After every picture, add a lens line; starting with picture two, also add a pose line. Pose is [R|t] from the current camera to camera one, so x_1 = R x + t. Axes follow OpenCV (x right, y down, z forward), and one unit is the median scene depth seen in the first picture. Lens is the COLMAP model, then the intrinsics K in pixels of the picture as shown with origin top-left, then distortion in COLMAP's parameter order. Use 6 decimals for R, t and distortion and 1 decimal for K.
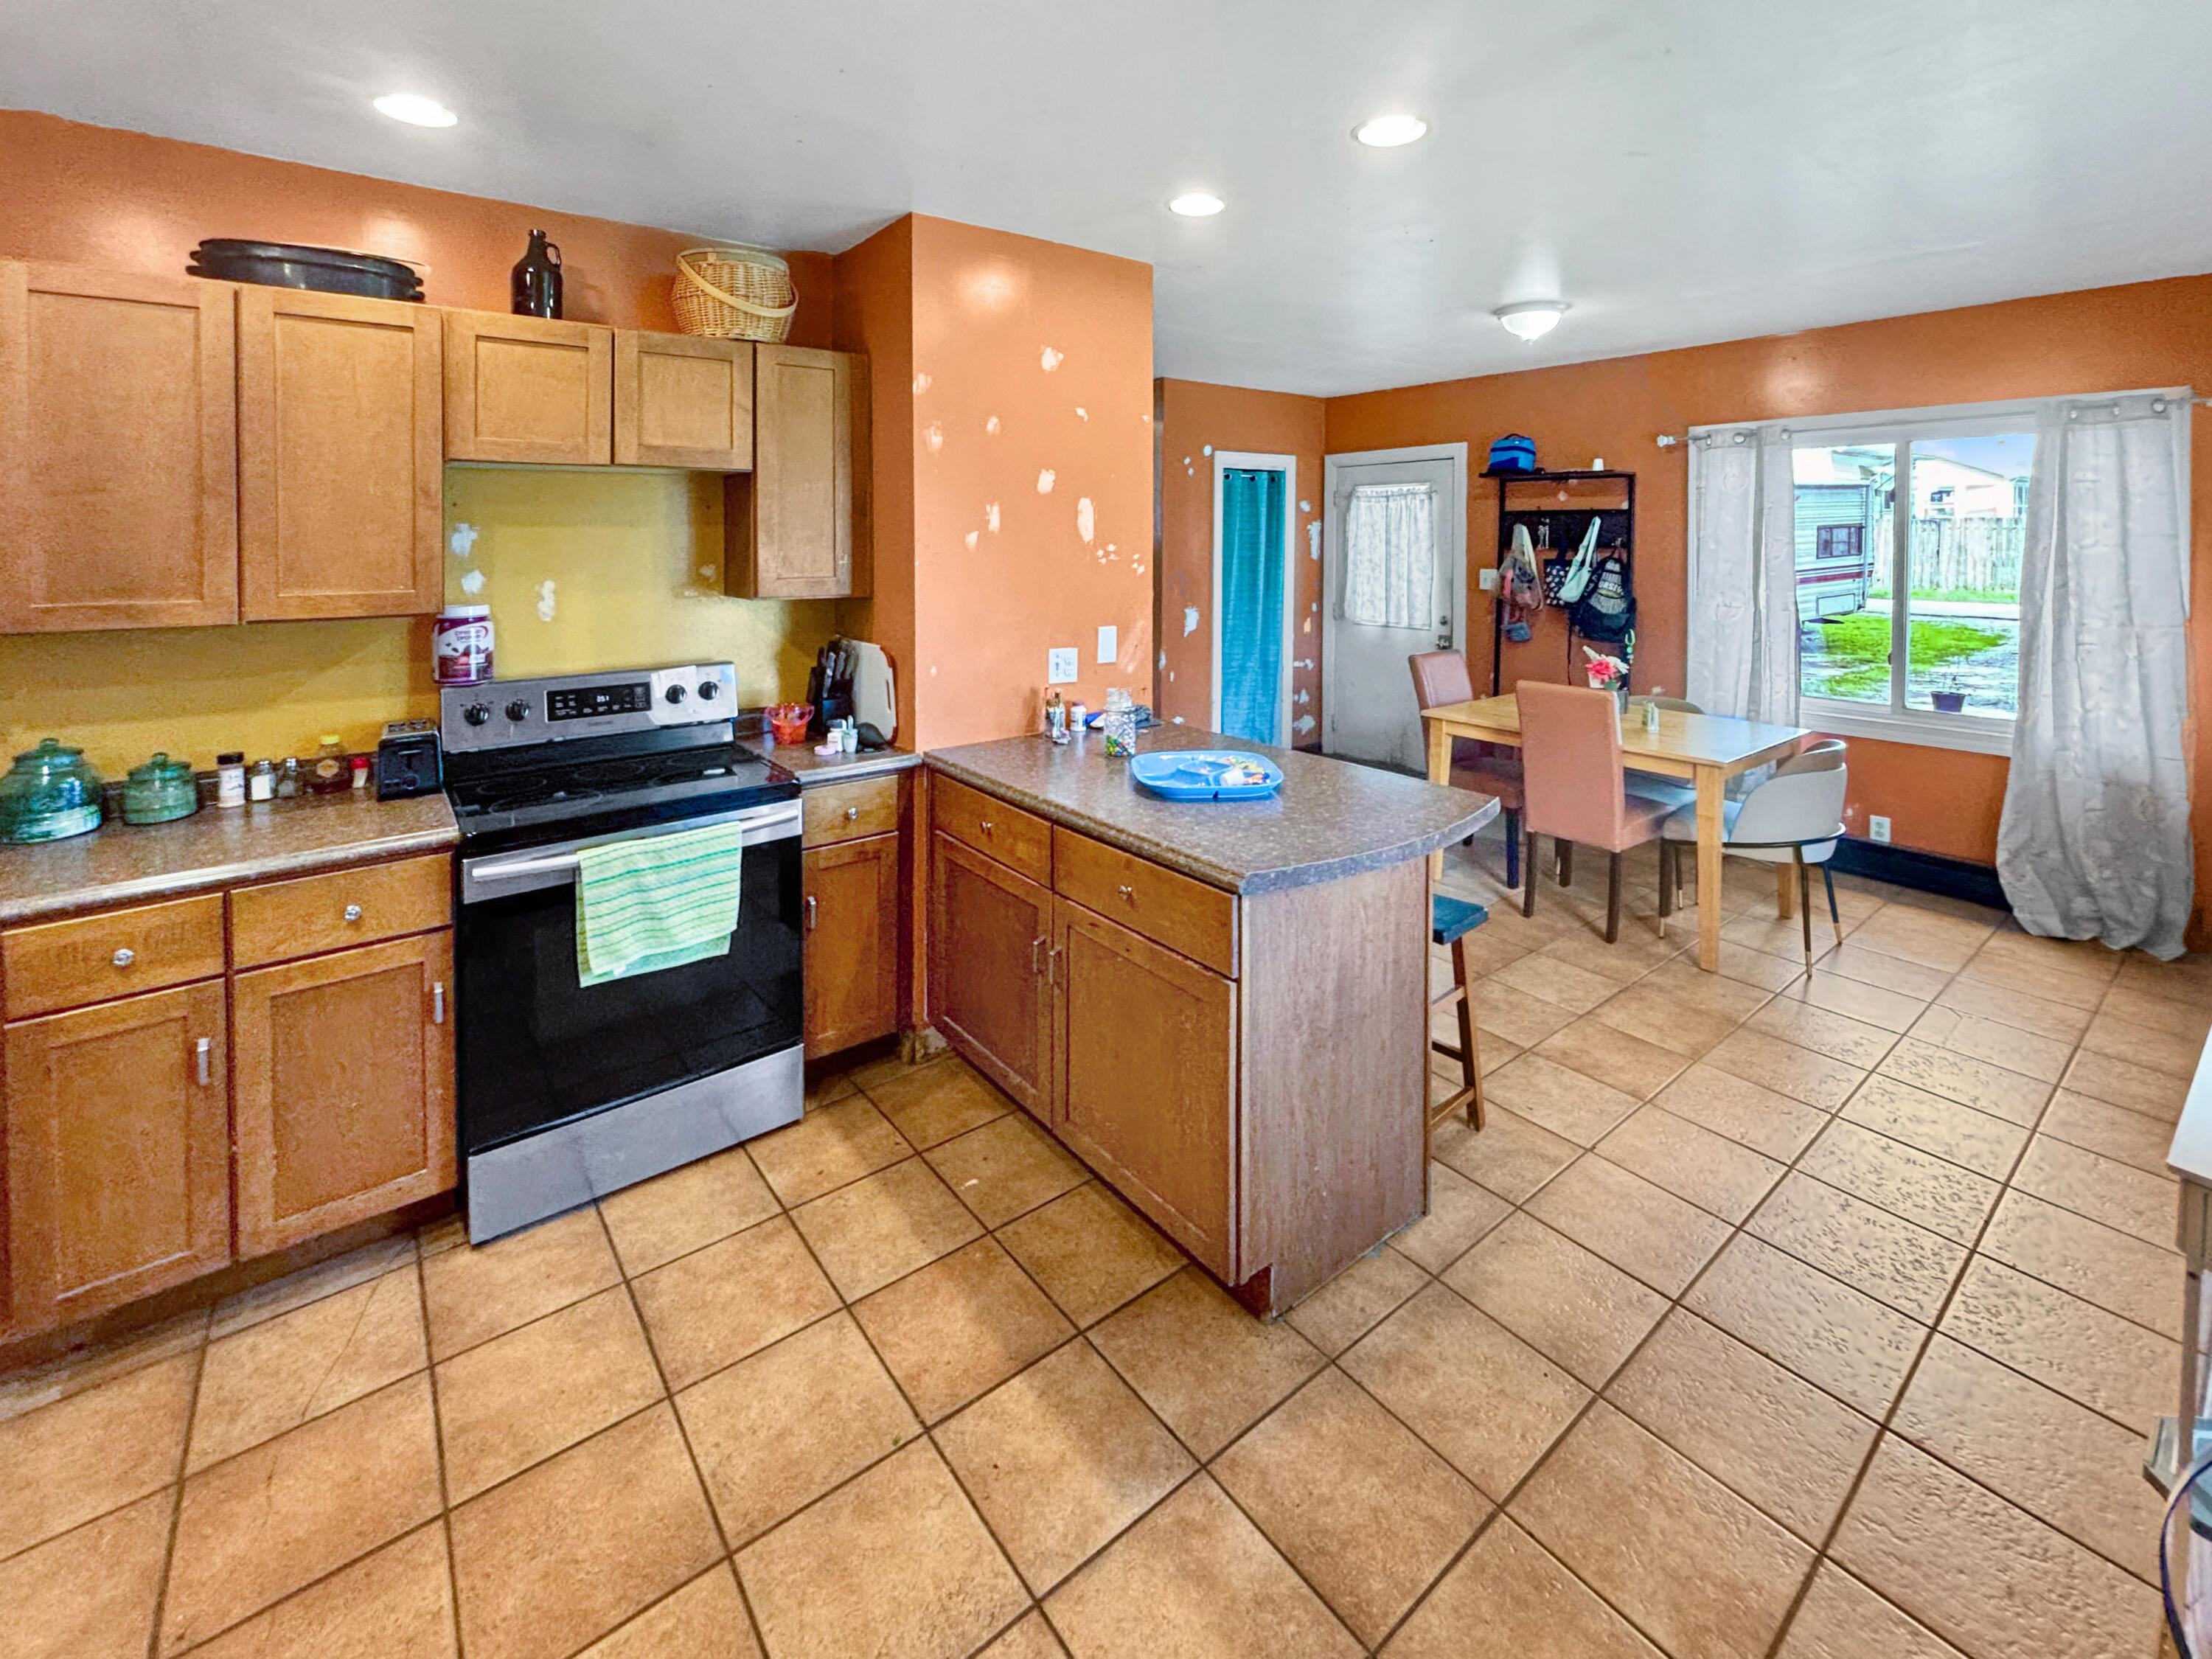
lens RADIAL K [[1070.6, 0, 1106.0], [0, 1070.6, 829.5], [0, 0, 1]] dist [-0.001001, 0.008065]
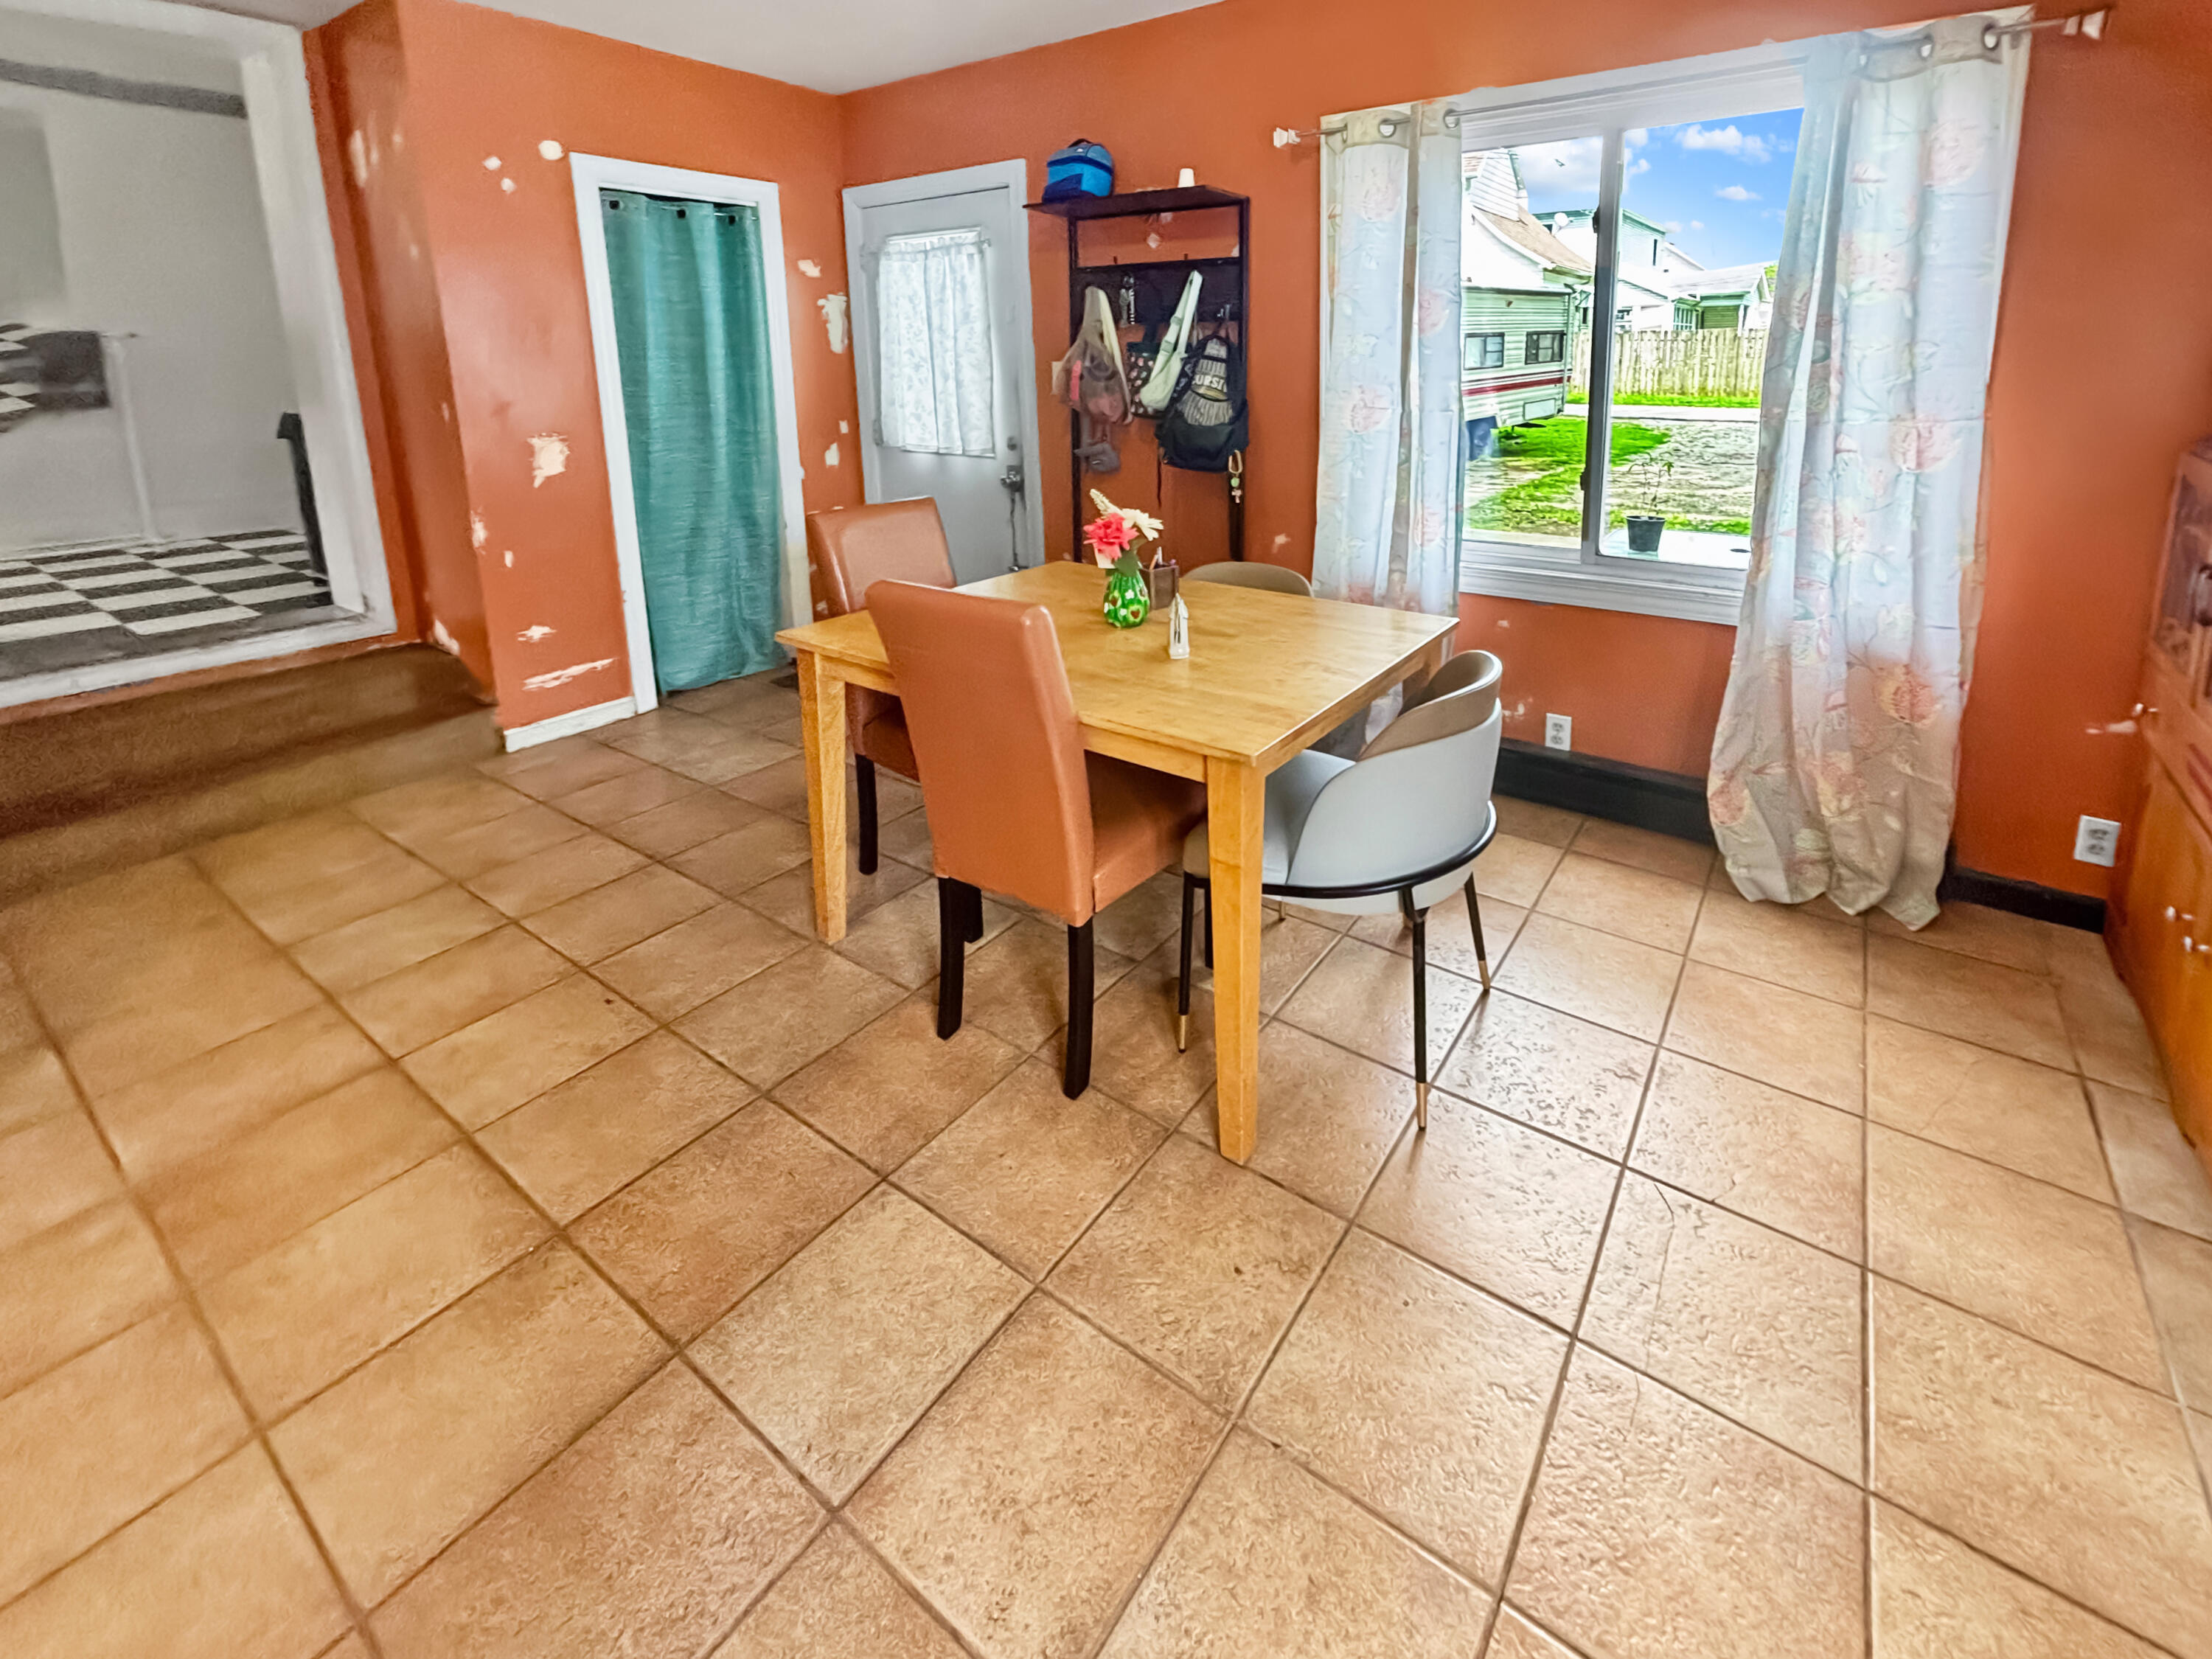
lens RADIAL K [[909.3, 0, 1106.0], [0, 909.3, 829.5], [0, 0, 1]] dist [0.002939, 0.000434]
pose [[0.983986, -0.098663, 0.148452, 0.291234], [0.065790, 0.975062, 0.211959, -0.077475], [-0.165662, -0.198798, 0.965938, 0.399563]]
